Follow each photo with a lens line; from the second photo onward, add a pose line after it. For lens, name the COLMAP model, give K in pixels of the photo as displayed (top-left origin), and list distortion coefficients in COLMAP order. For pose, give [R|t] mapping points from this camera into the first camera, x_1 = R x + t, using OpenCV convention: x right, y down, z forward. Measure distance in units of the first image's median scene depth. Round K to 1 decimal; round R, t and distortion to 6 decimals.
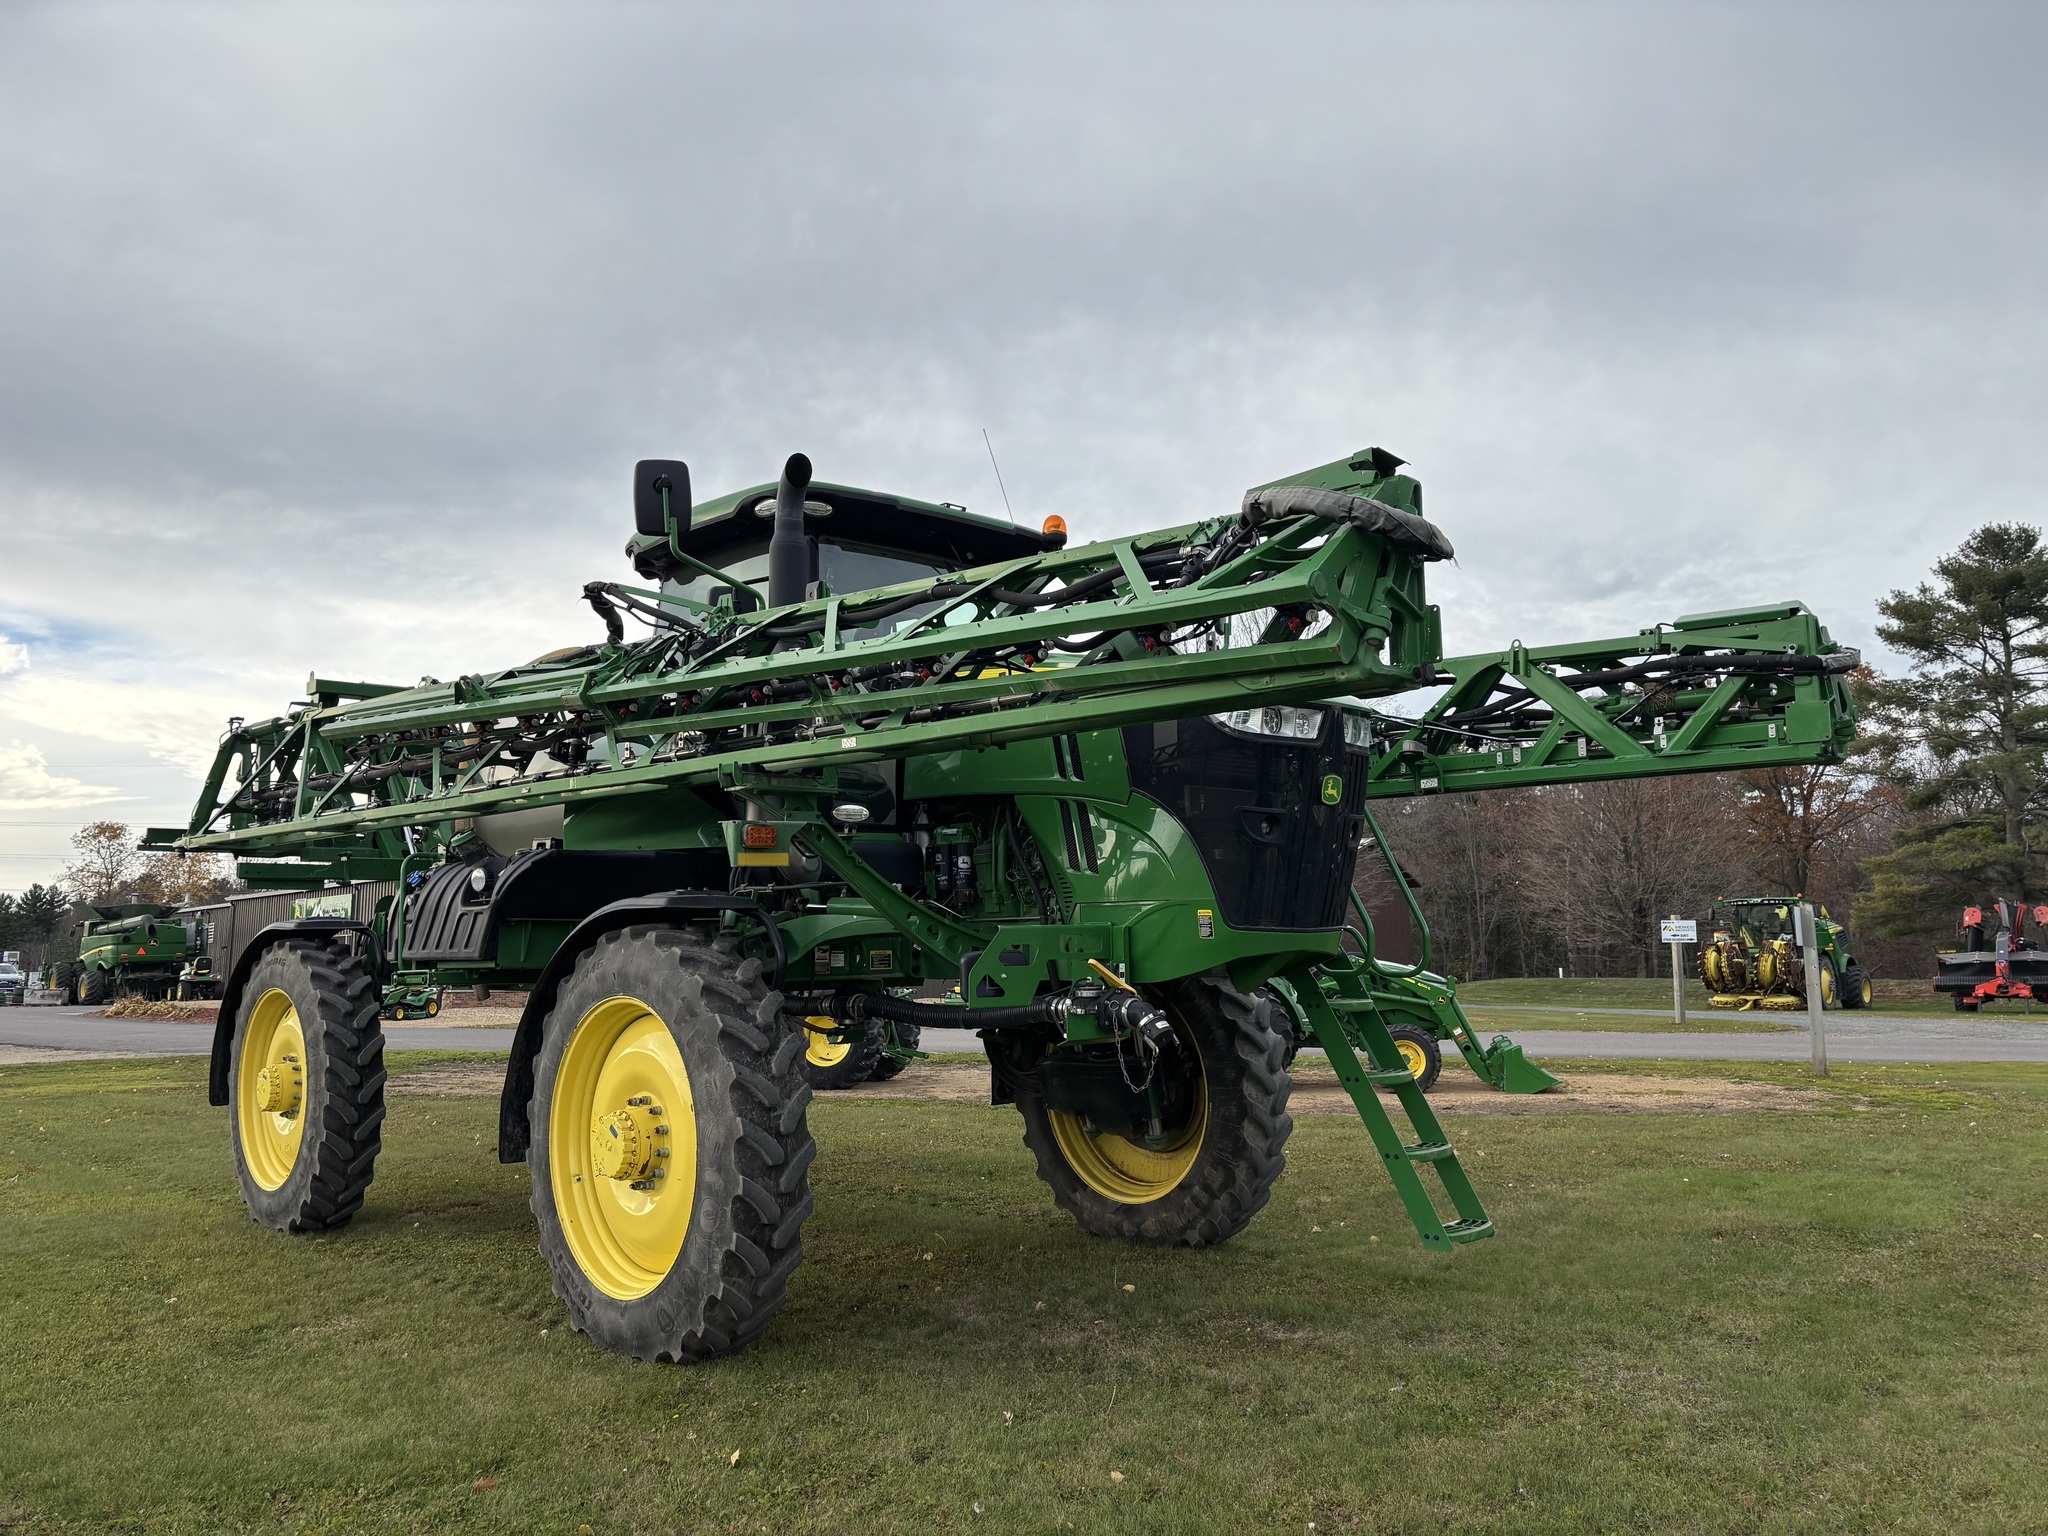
lens RADIAL K [[1534.7, 0, 1054.6], [0, 1534.7, 742.8], [0, 0, 1]] dist [0.052266, -0.055528]
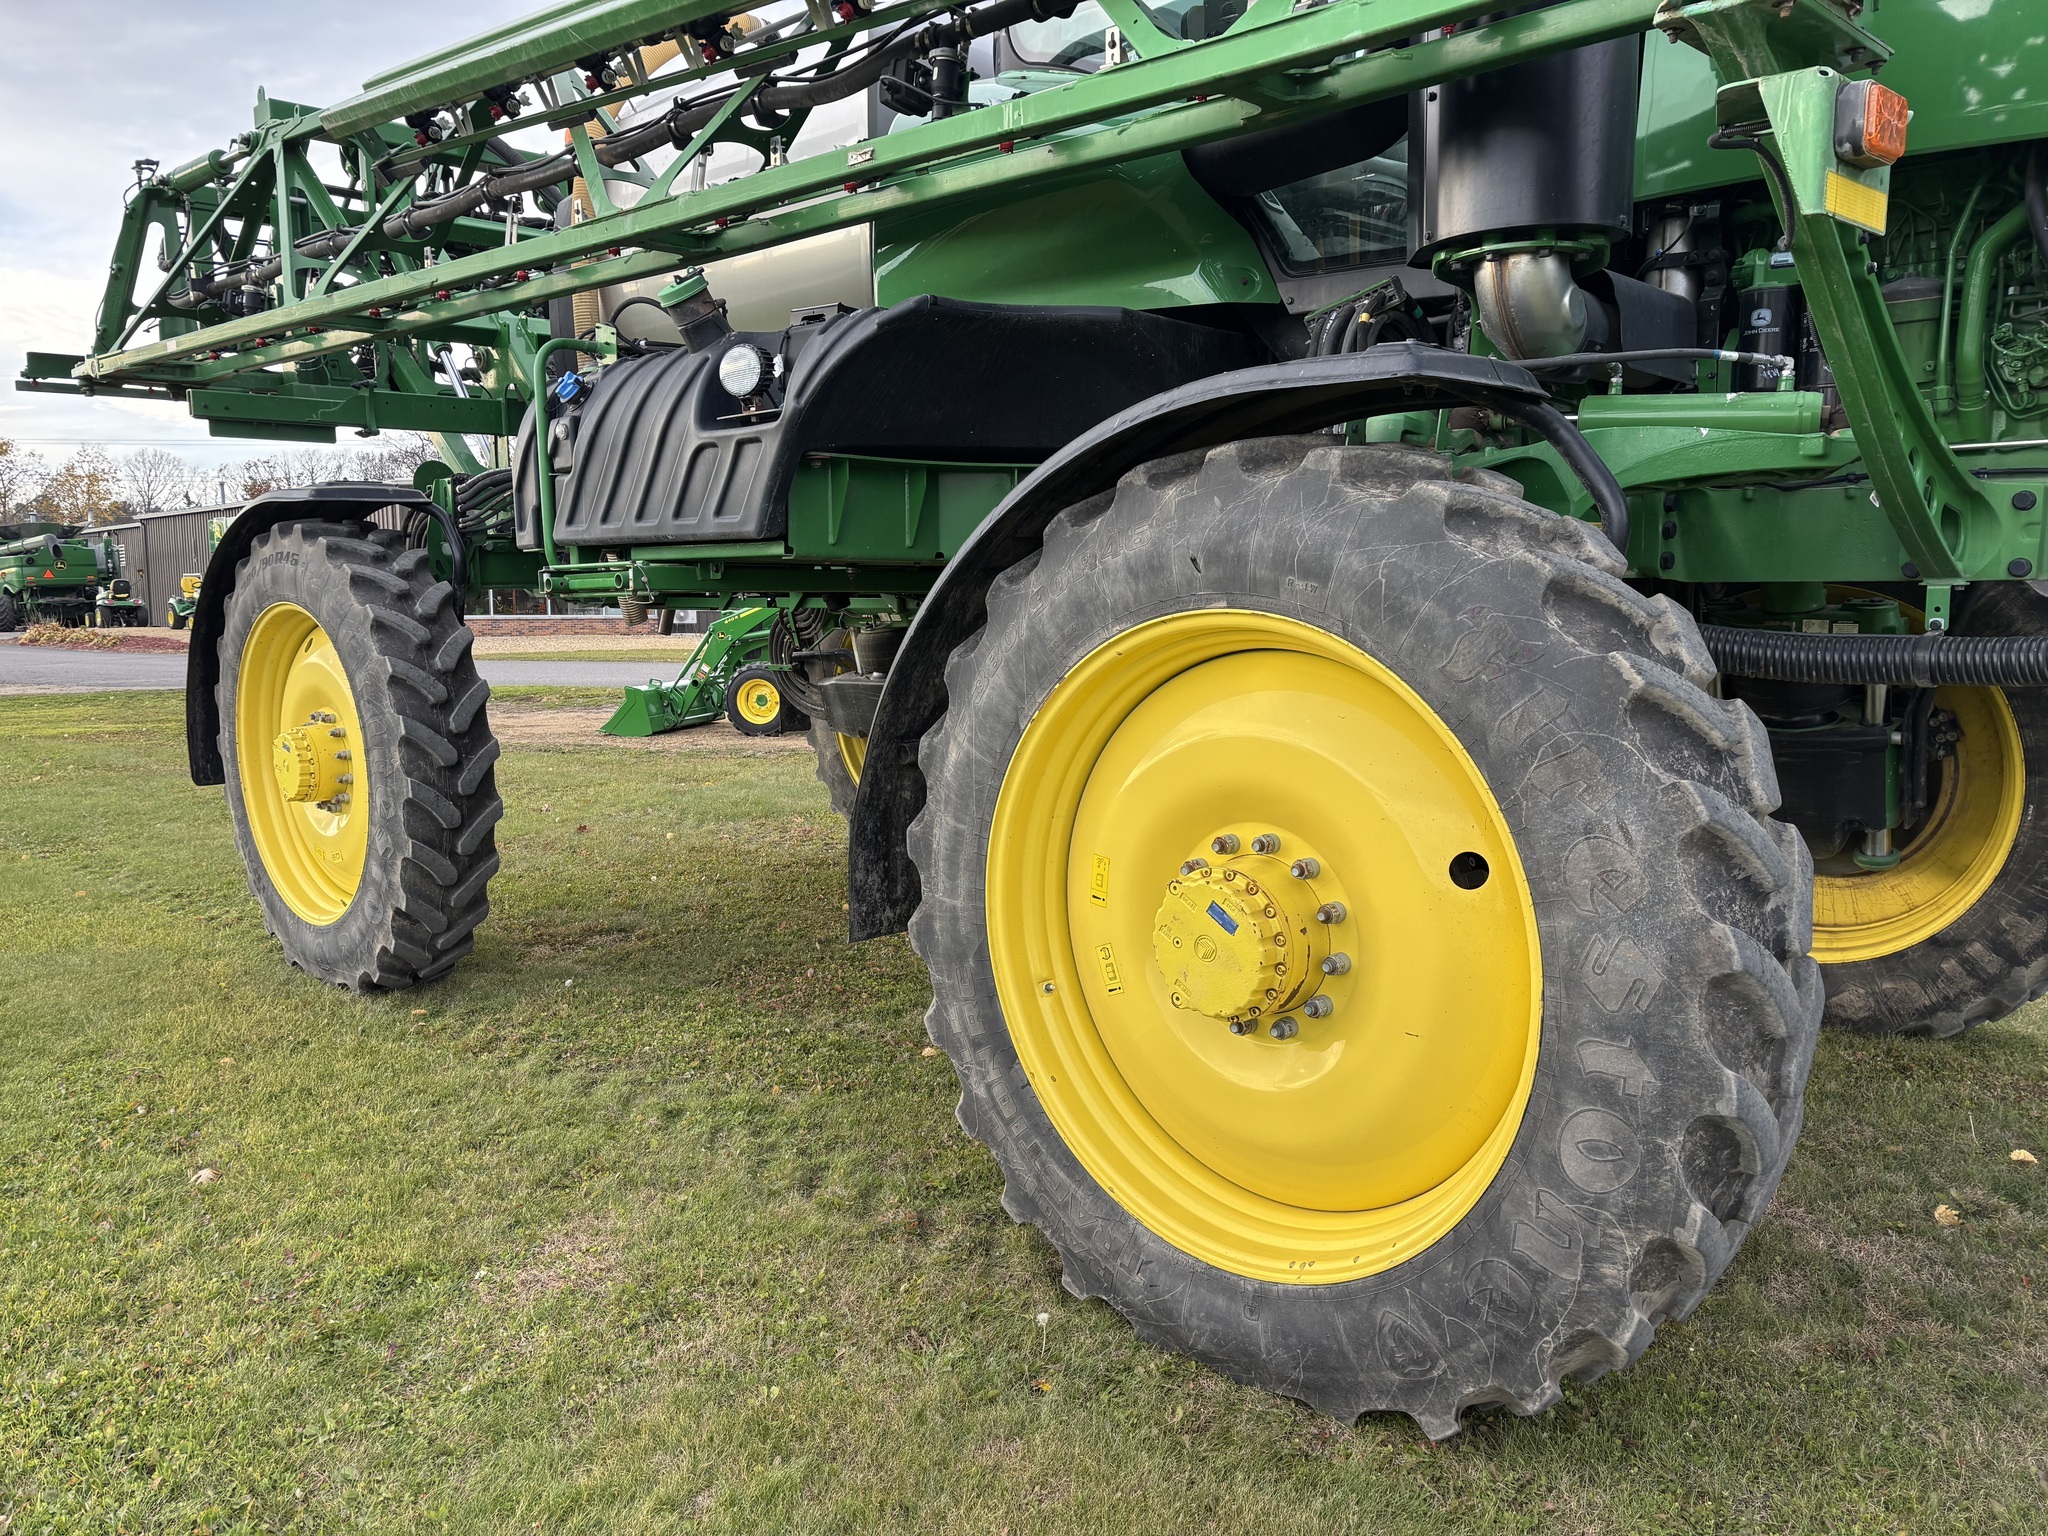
lens RADIAL K [[1534.7, 0, 1030.2], [0, 1534.7, 759.8], [0, 0, 1]] dist [0.052266, -0.055528]
pose [[0.999473, -0.003711, 0.032255, -0.241727], [-0.004375, 0.968991, 0.247056, 0.070442], [-0.032172, -0.247067, 0.968464, 0.409678]]
